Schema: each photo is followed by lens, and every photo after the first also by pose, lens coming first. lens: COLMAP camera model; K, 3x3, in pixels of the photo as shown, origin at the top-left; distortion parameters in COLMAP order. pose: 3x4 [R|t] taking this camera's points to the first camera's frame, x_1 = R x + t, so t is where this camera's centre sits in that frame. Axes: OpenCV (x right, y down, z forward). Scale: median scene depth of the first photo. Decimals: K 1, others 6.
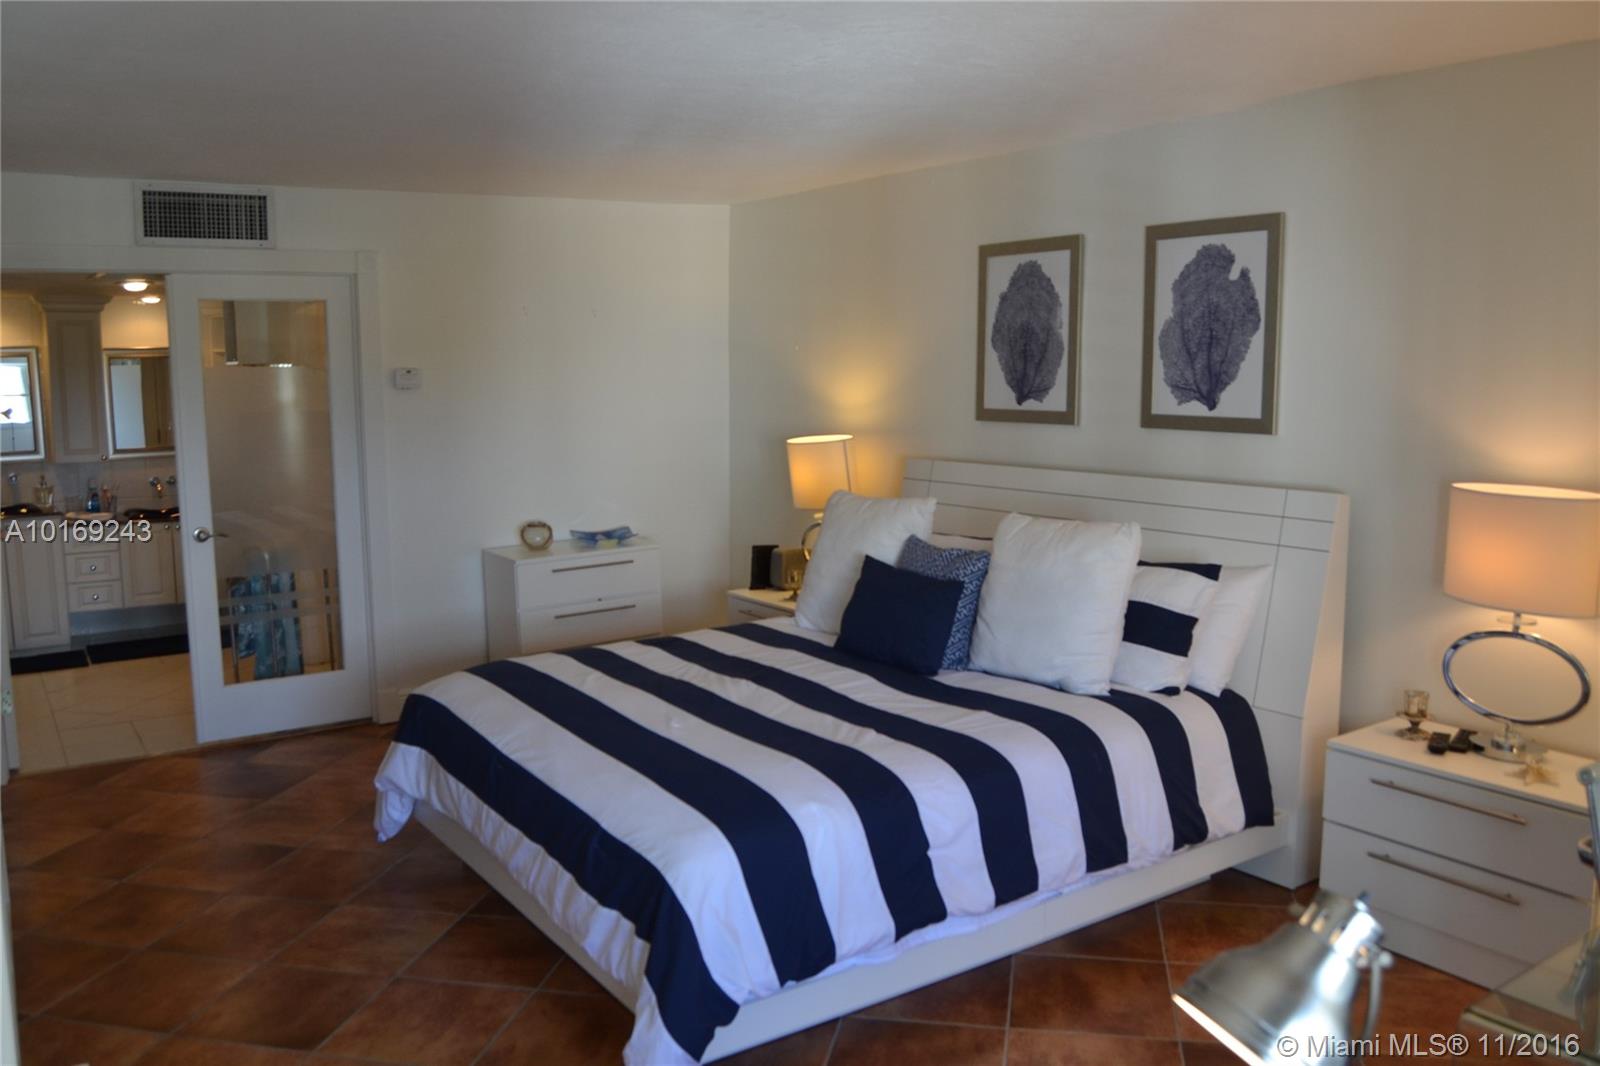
lens RADIAL K [[1284.6, 0, 807.1], [0, 1284.6, 535.2], [0, 0, 1]] dist [-0.095789, 0.034984]
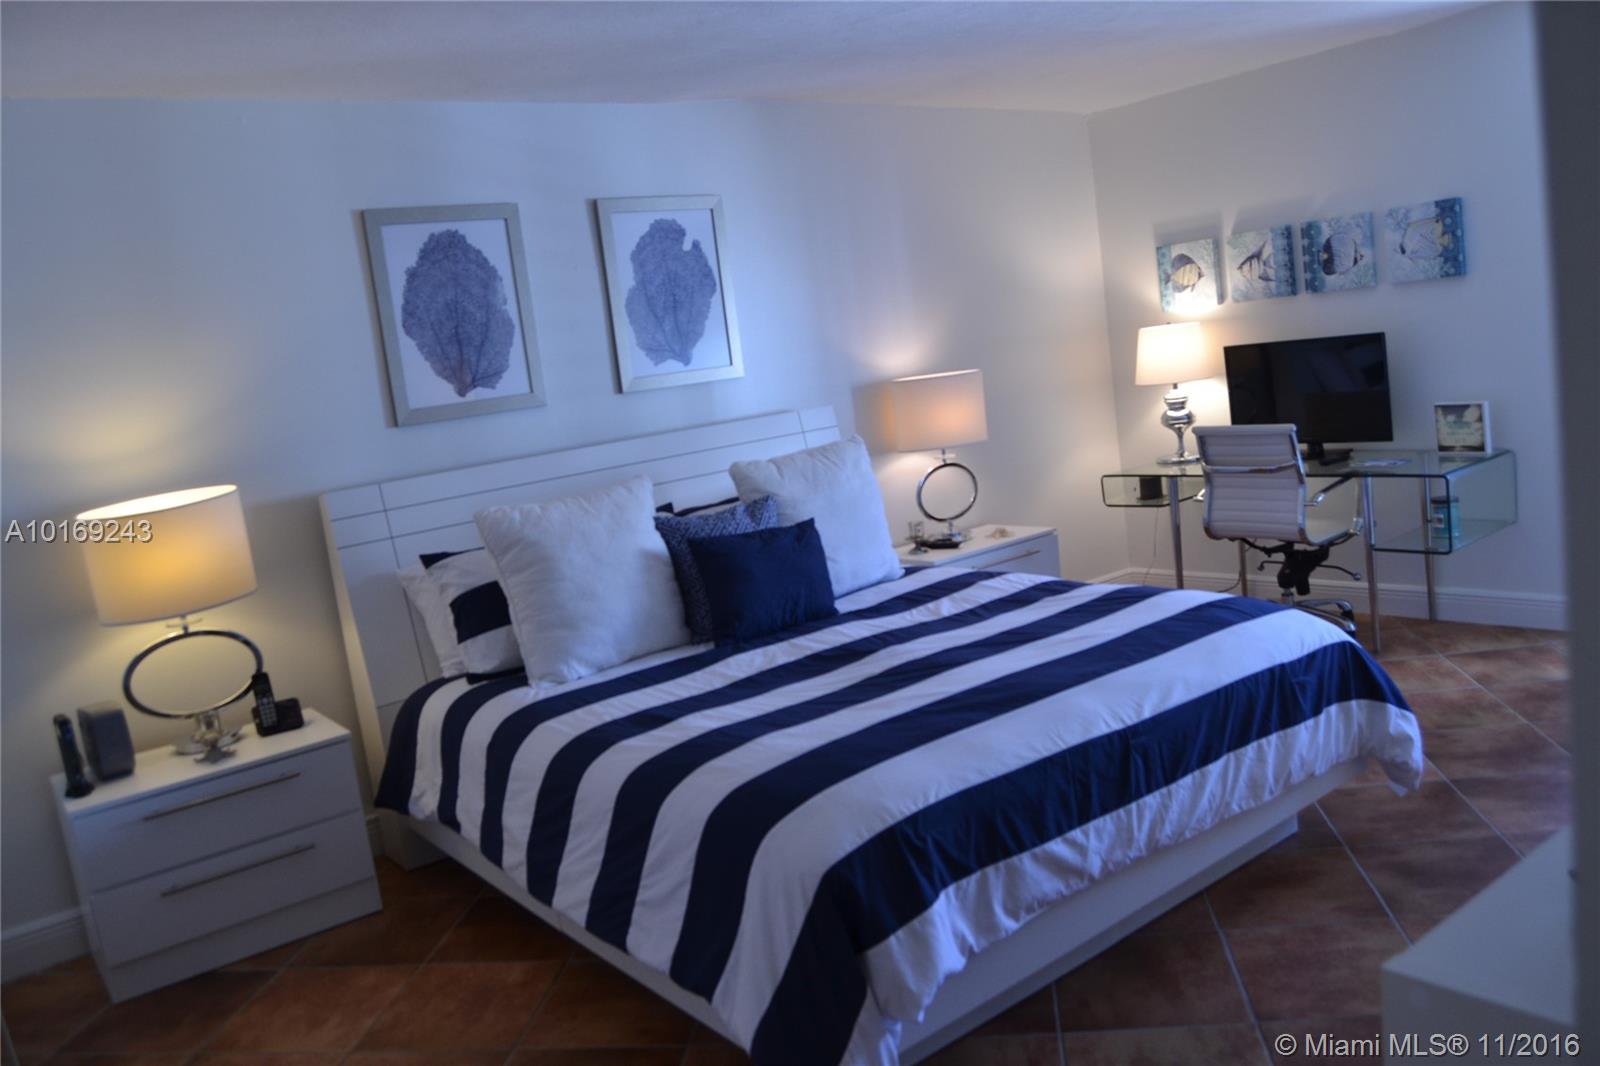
lens RADIAL K [[1284.6, 0, 798.1], [0, 1284.6, 530.0], [0, 0, 1]] dist [-0.095789, 0.034984]
pose [[-0.072741, -0.170062, 0.982745, -0.761012], [0.221299, 0.958041, 0.182167, -0.131062], [-0.972489, 0.230732, -0.032055, 0.887957]]
